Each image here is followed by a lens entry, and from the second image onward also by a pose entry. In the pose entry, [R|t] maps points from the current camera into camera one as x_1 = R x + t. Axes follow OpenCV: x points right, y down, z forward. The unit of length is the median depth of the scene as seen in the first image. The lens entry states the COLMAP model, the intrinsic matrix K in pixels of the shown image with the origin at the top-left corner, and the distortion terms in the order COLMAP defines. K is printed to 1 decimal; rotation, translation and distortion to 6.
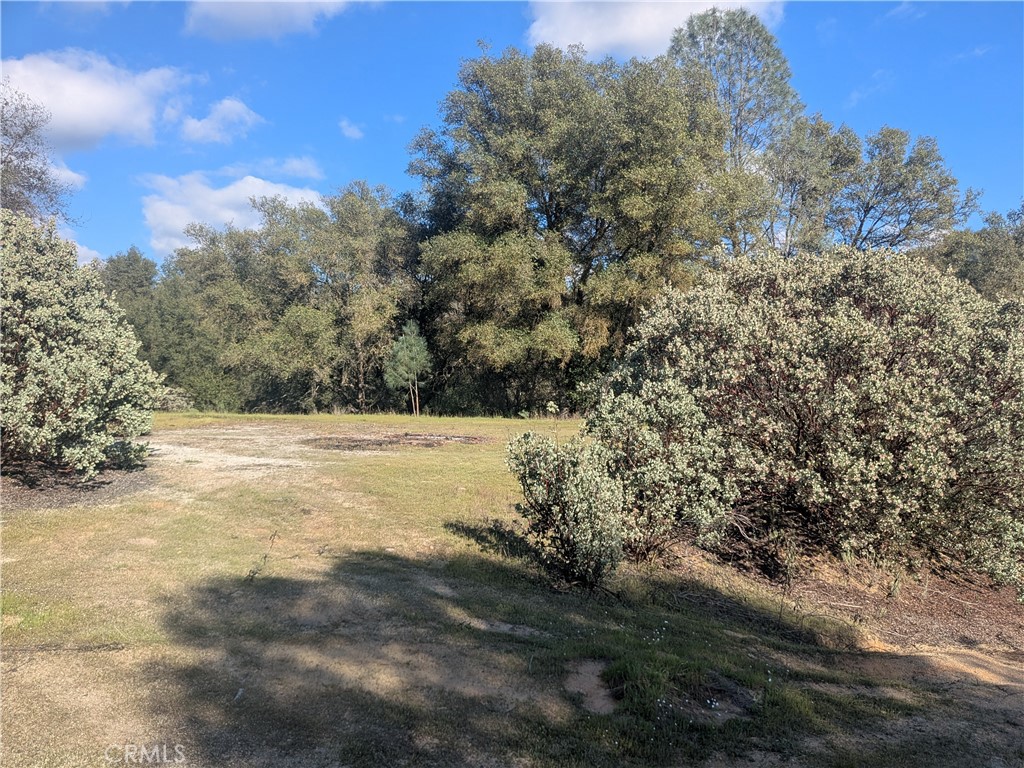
lens RADIAL K [[709.1, 0, 513.7], [0, 709.1, 384.1], [0, 0, 1]] dist [0.004375, -0.002702]
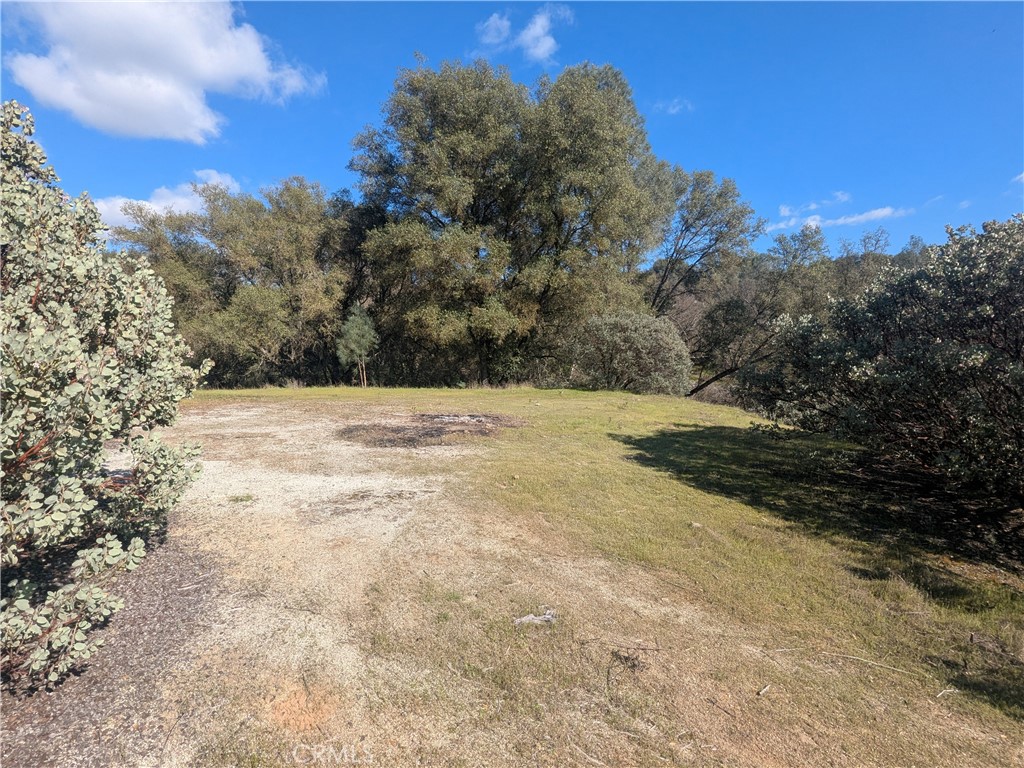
lens RADIAL K [[494.9, 0, 509.3], [0, 494.9, 381.9], [0, 0, 1]] dist [-0.011599, -0.002144]
pose [[0.969968, -0.019402, 0.242458, -0.109869], [0.006839, 0.998595, 0.052549, -0.004221], [-0.243137, -0.049313, 0.968738, 0.191656]]
